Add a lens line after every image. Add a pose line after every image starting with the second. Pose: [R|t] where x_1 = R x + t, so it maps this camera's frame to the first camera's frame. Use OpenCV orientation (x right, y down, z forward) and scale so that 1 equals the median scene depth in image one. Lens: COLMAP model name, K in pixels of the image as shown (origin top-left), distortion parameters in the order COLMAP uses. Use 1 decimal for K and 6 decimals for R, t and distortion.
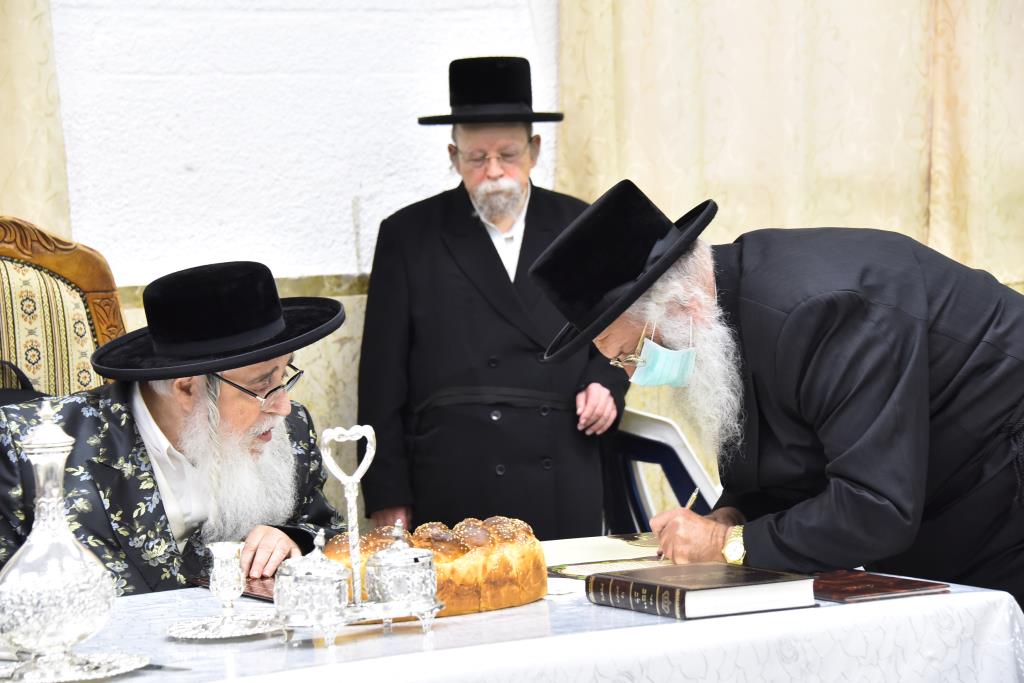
lens RADIAL K [[3134.3, 0, 512.0], [0, 3134.3, 341.5], [0, 0, 1]] dist [1.134172, -0.469052]
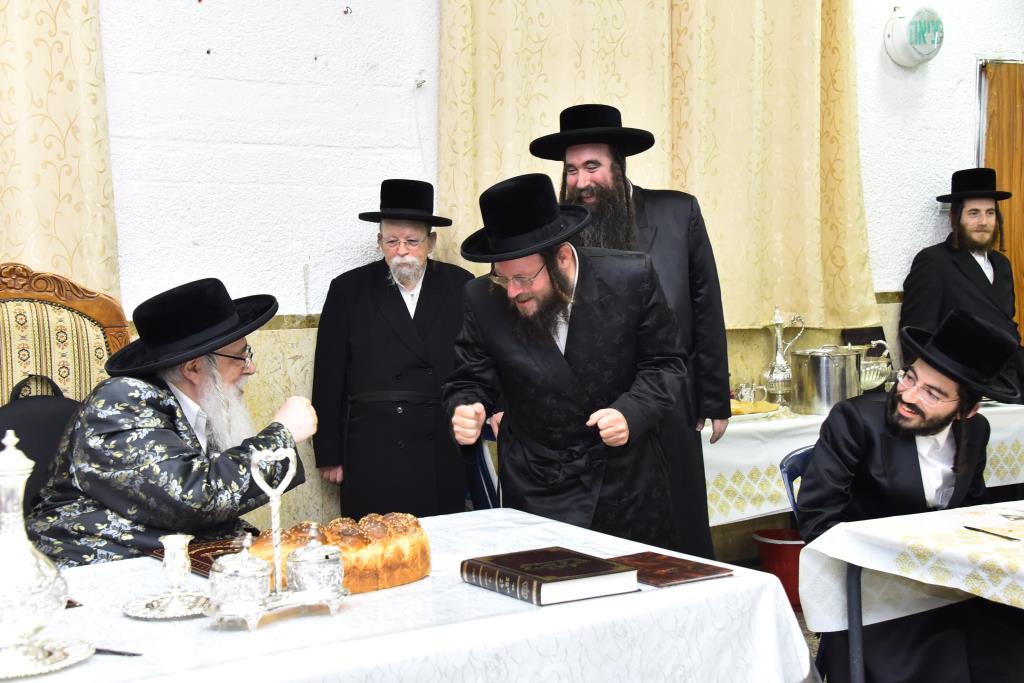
lens RADIAL K [[1515.2, 0, 512.0], [0, 1515.2, 341.5], [0, 0, 1]] dist [0.293412, 0.080992]
pose [[0.997165, 0.022285, 0.071876, -0.002789], [-0.022413, 0.999748, 0.000979, -0.017093], [-0.071836, -0.002587, 0.997413, 0.374100]]
